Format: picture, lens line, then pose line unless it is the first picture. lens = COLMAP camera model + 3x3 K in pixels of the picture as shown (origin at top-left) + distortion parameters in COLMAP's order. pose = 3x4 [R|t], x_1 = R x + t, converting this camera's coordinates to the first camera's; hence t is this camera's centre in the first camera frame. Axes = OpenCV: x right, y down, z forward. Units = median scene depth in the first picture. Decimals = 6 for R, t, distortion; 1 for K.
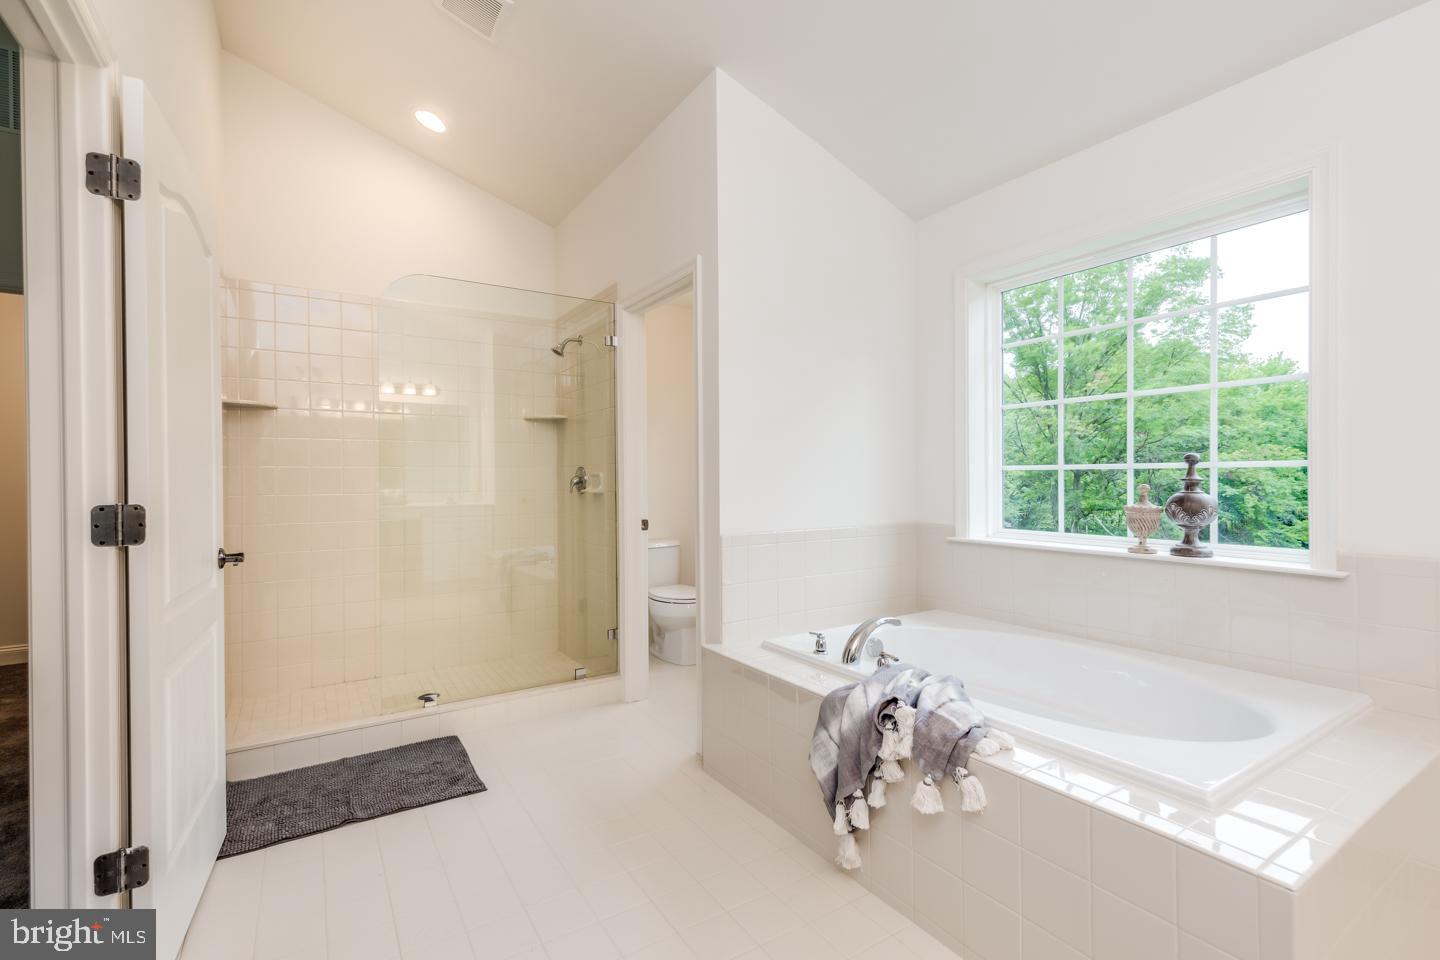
lens RADIAL K [[651.5, 0, 720.0], [0, 651.5, 480.0], [0, 0, 1]] dist [0.023756, -0.000167]
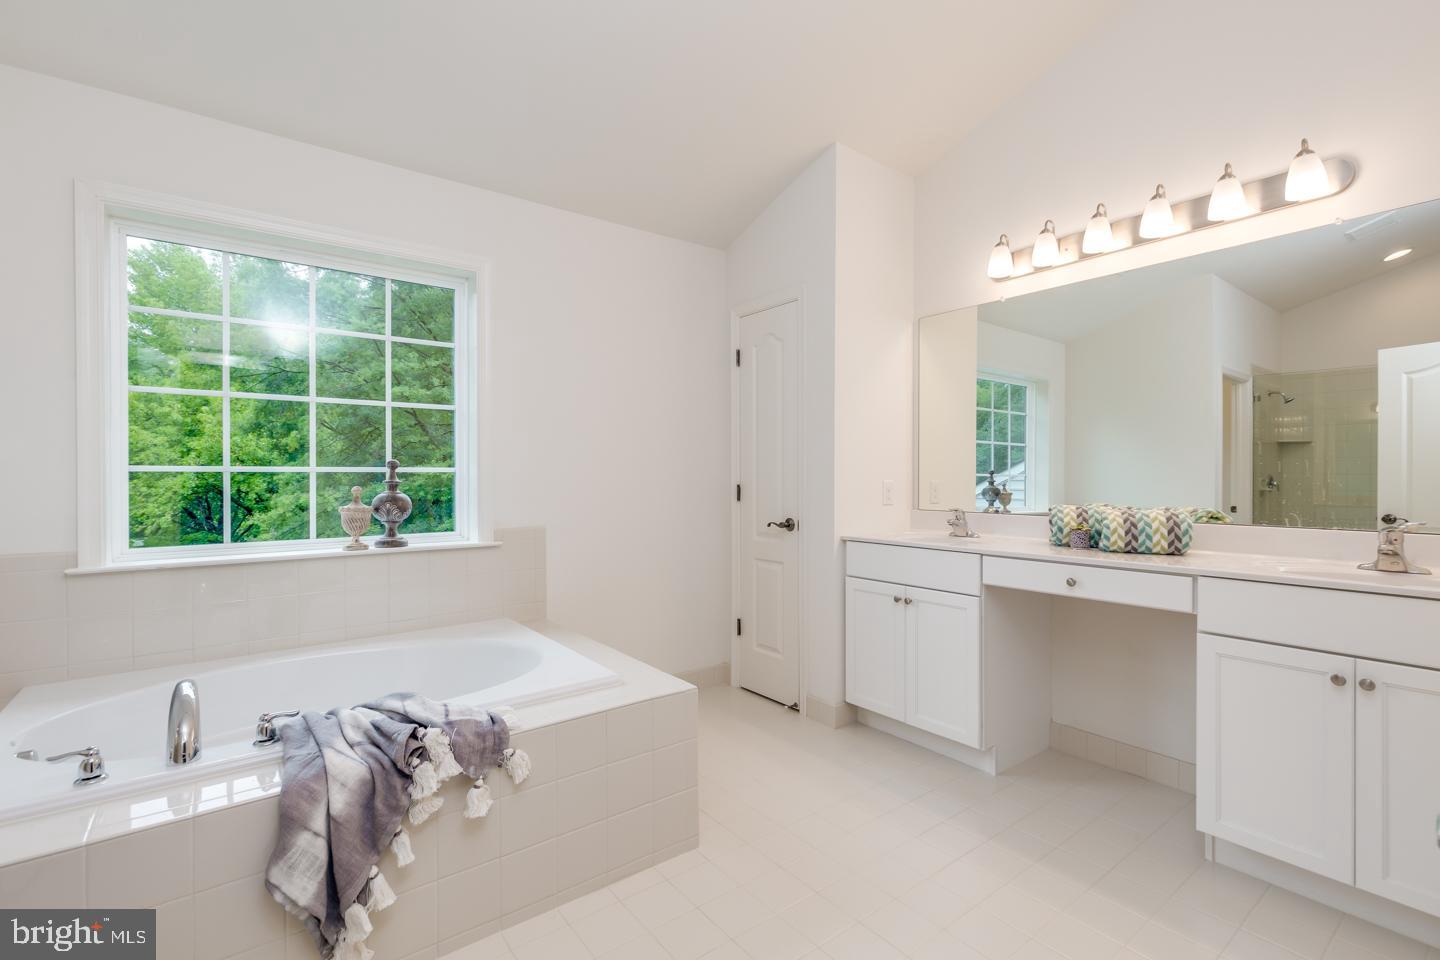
lens RADIAL K [[649.4, 0, 717.6], [0, 649.4, 470.7], [0, 0, 1]] dist [0.003089, 0.000297]
pose [[-0.083411, 0.015398, 0.996396, -0.528189], [0.006845, 0.999866, -0.014878, 0.000073], [-0.996492, 0.005579, -0.083505, 0.537471]]
